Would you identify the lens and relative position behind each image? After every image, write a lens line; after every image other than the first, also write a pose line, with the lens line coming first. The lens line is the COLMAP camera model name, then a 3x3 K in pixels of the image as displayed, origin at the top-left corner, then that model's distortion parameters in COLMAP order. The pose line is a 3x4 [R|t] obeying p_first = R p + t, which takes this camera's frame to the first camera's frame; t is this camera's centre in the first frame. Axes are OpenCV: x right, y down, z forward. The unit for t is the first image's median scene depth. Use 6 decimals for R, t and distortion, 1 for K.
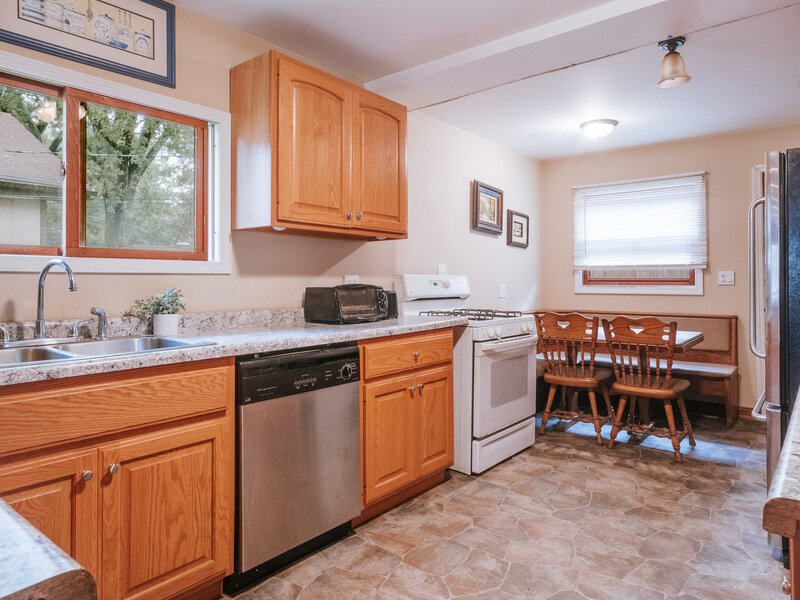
lens RADIAL K [[536.3, 0, 389.5], [0, 536.3, 273.9], [0, 0, 1]] dist [0.011696, 0.000882]
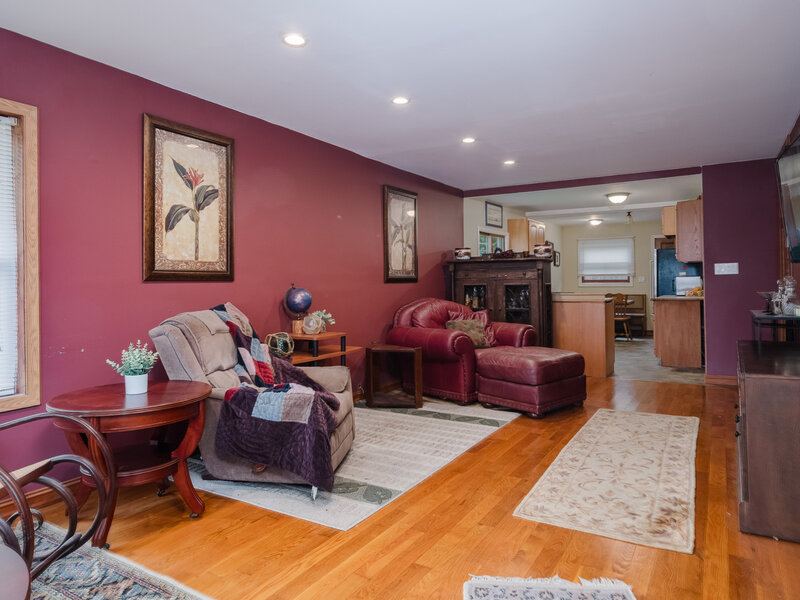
lens RADIAL K [[536.3, 0, 398.4], [0, 536.3, 299.9], [0, 0, 1]] dist [0.011696, 0.000882]
pose [[0.986626, -0.015406, 0.162270, -1.060467], [0.006186, 0.998345, 0.057171, -0.057257], [-0.162882, -0.055403, 0.985089, -1.515011]]
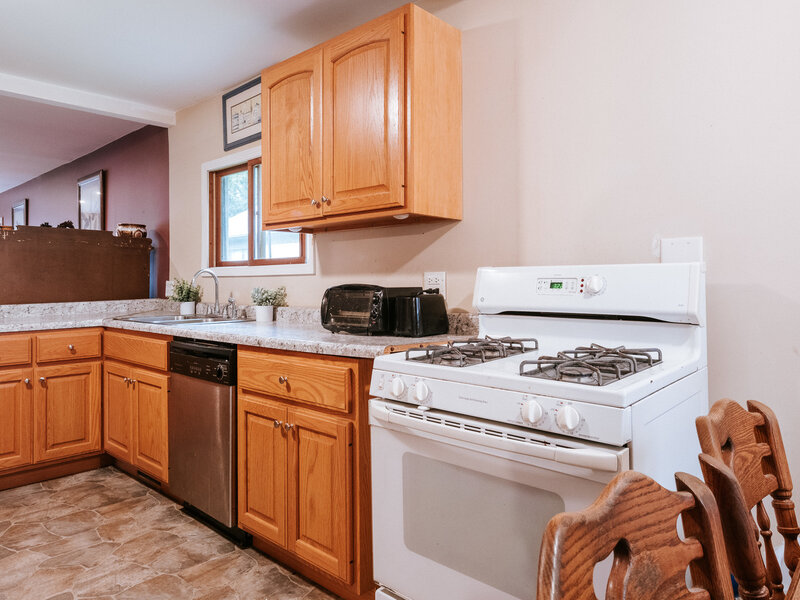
lens RADIAL K [[548.1, 0, 387.0], [0, 548.1, 274.3], [0, 0, 1]] dist [0.008043, -0.002771]
pose [[-0.067146, -0.009914, -0.997694, 0.835518], [0.021026, 0.999715, -0.011349, 0.016457], [0.997522, -0.021740, -0.066918, 1.254833]]
